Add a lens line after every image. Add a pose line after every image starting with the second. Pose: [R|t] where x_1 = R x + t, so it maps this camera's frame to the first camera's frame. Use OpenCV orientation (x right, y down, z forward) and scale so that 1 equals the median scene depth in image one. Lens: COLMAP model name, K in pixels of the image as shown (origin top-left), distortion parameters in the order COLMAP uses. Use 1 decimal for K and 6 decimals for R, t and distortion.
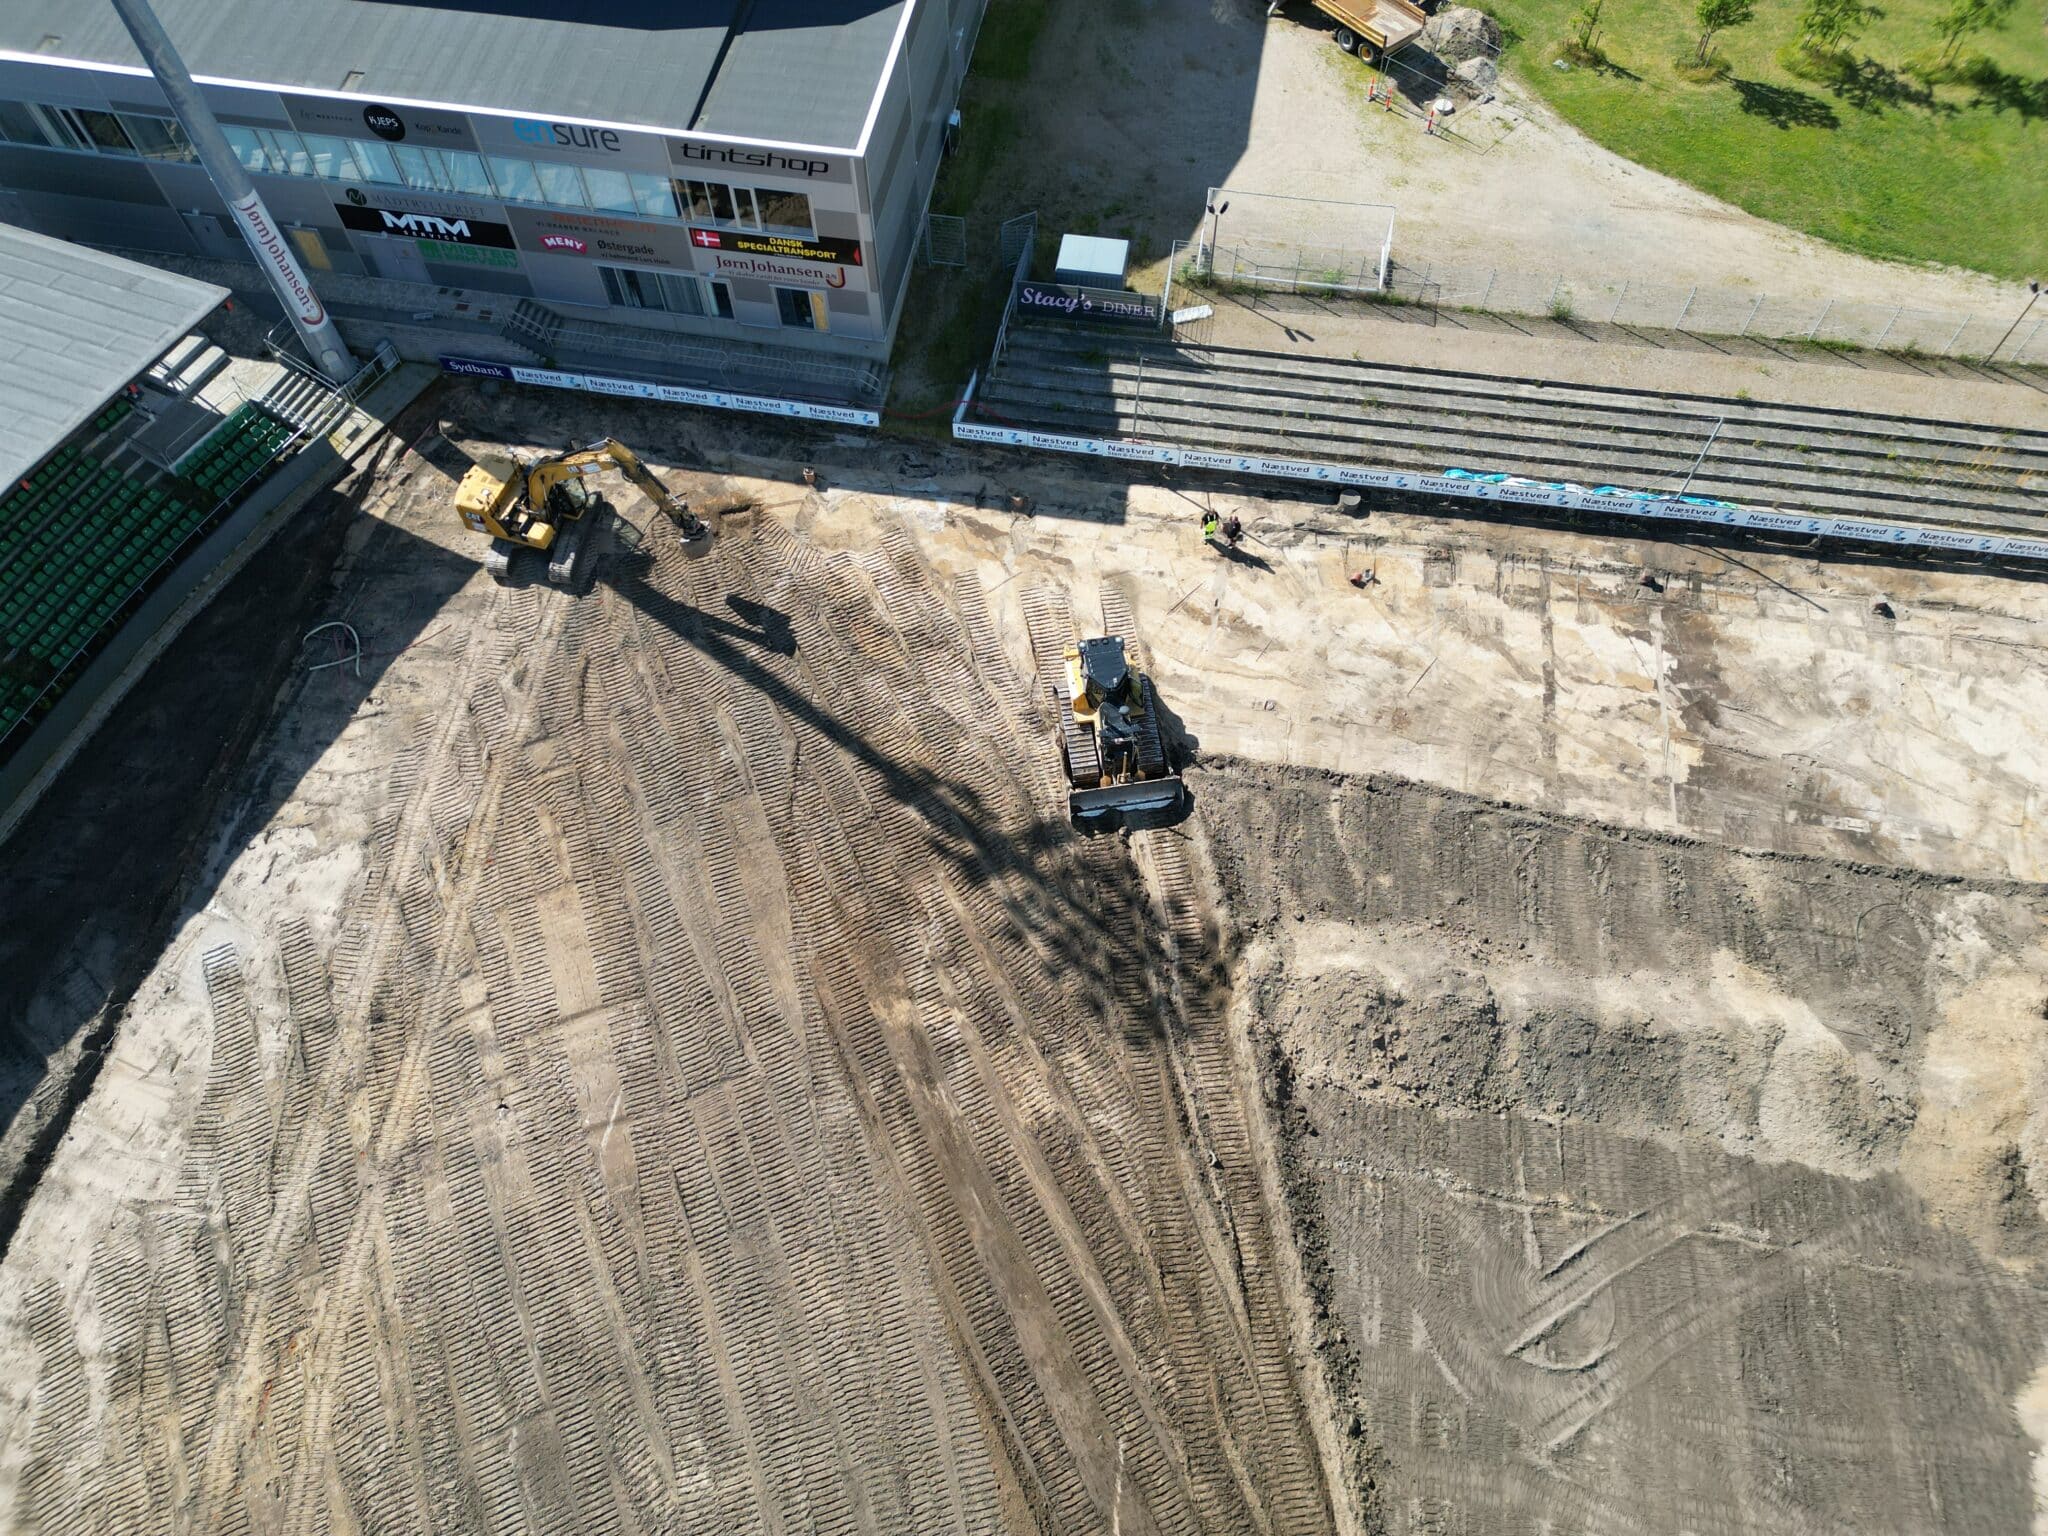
lens RADIAL K [[1443.1, 0, 1024.3], [0, 1443.1, 751.7], [0, 0, 1]] dist [0.080656, -0.084000]
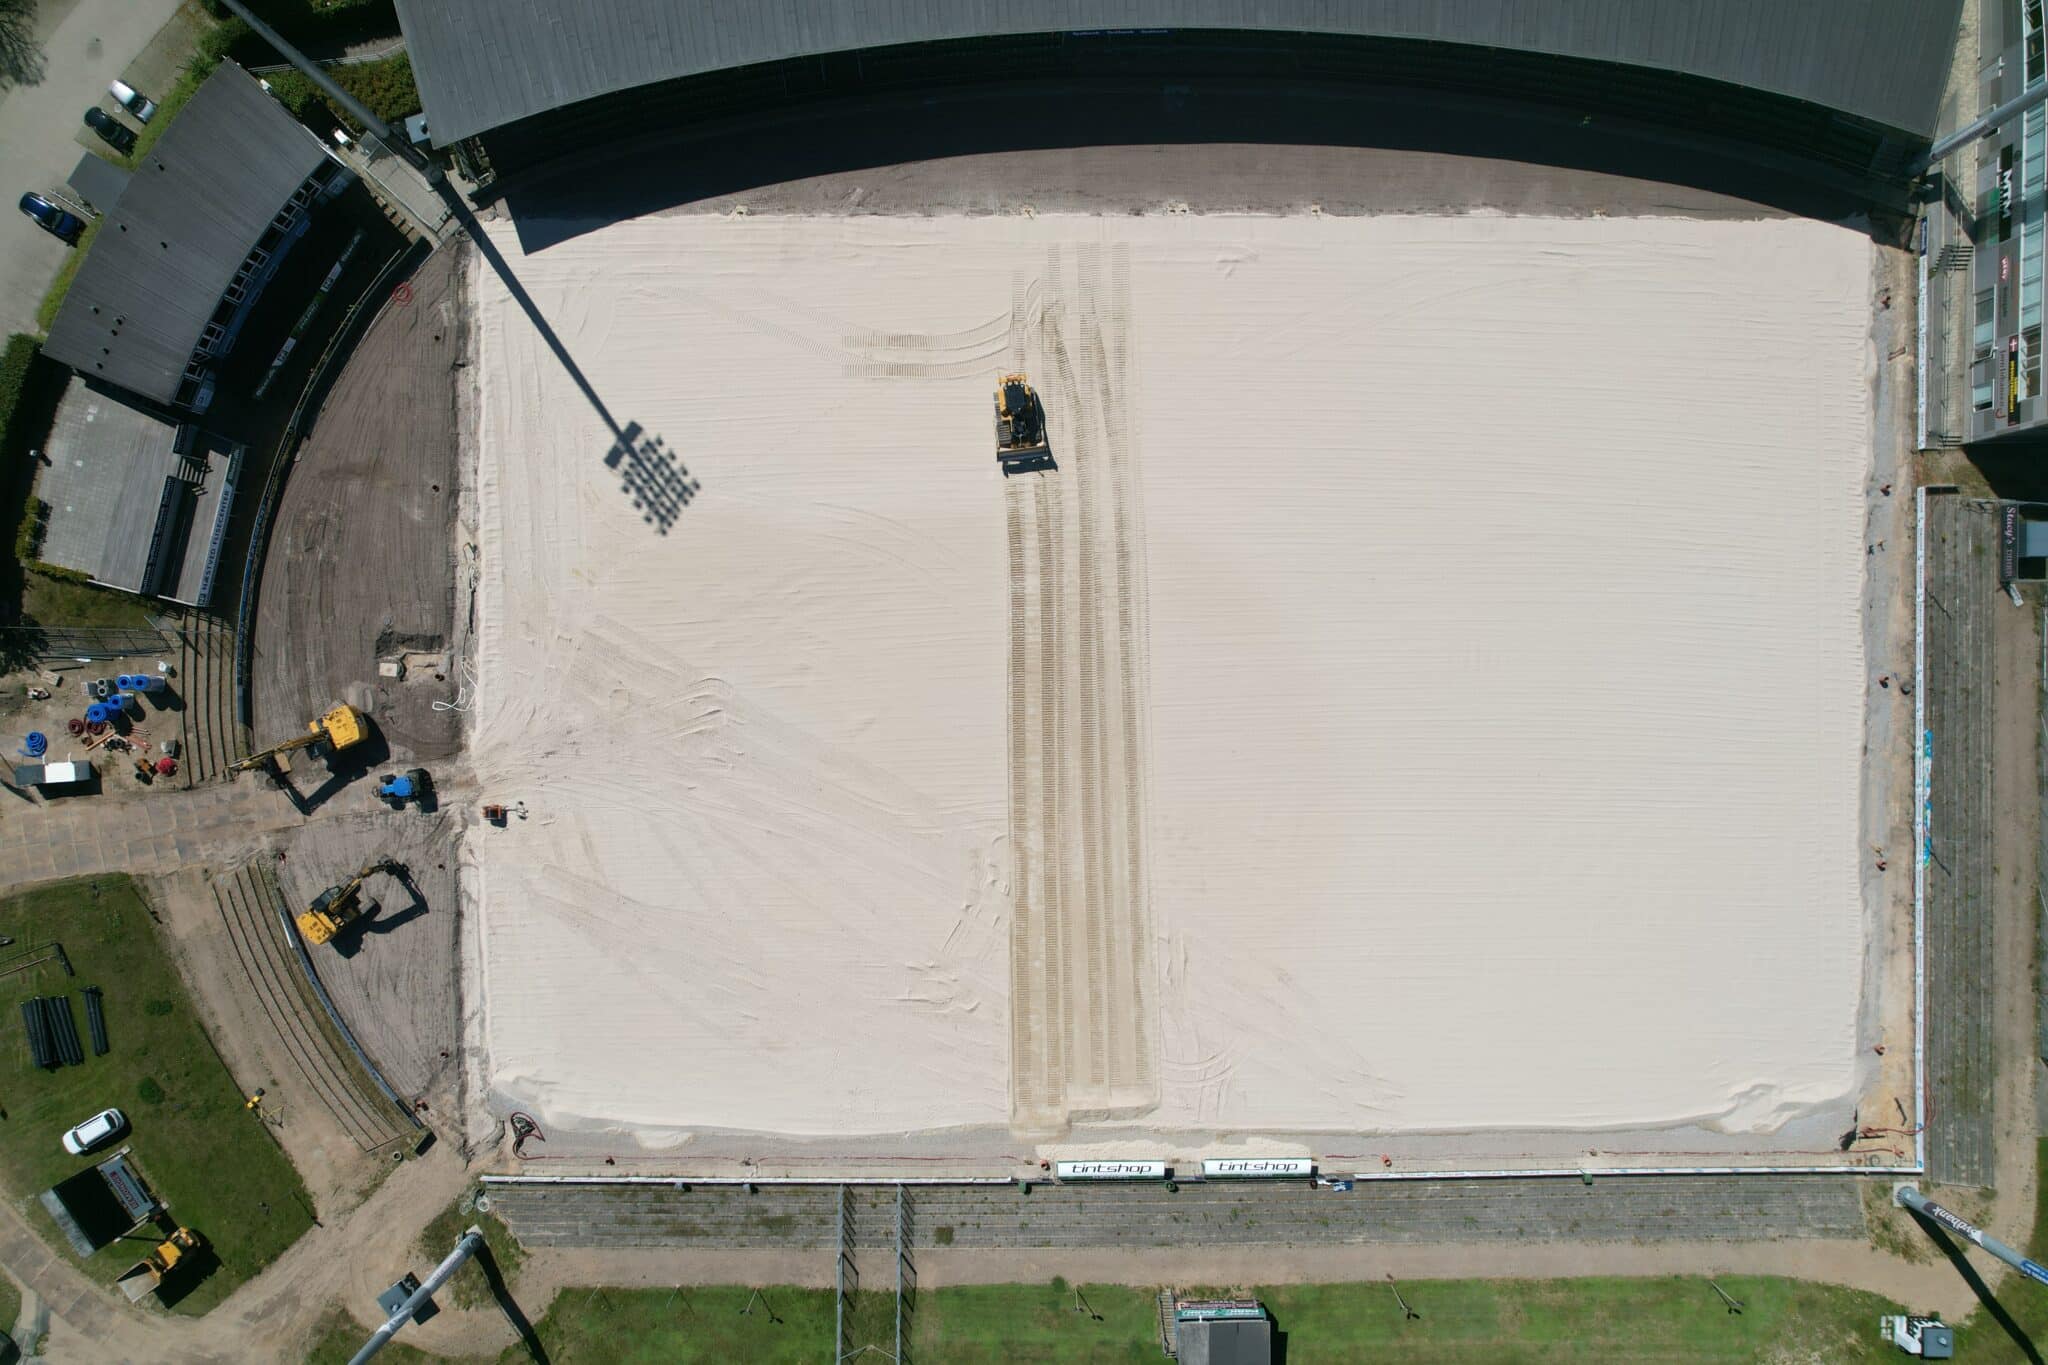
lens RADIAL K [[1311.5, 0, 1024.0], [0, 1311.5, 682.5], [0, 0, 1]] dist [-0.072903, 0.065369]
pose [[0.168661, 0.985395, 0.023436, -0.037959], [-0.843181, 0.131924, 0.521192, -0.076838], [0.510489, -0.107666, 0.853117, -1.321330]]
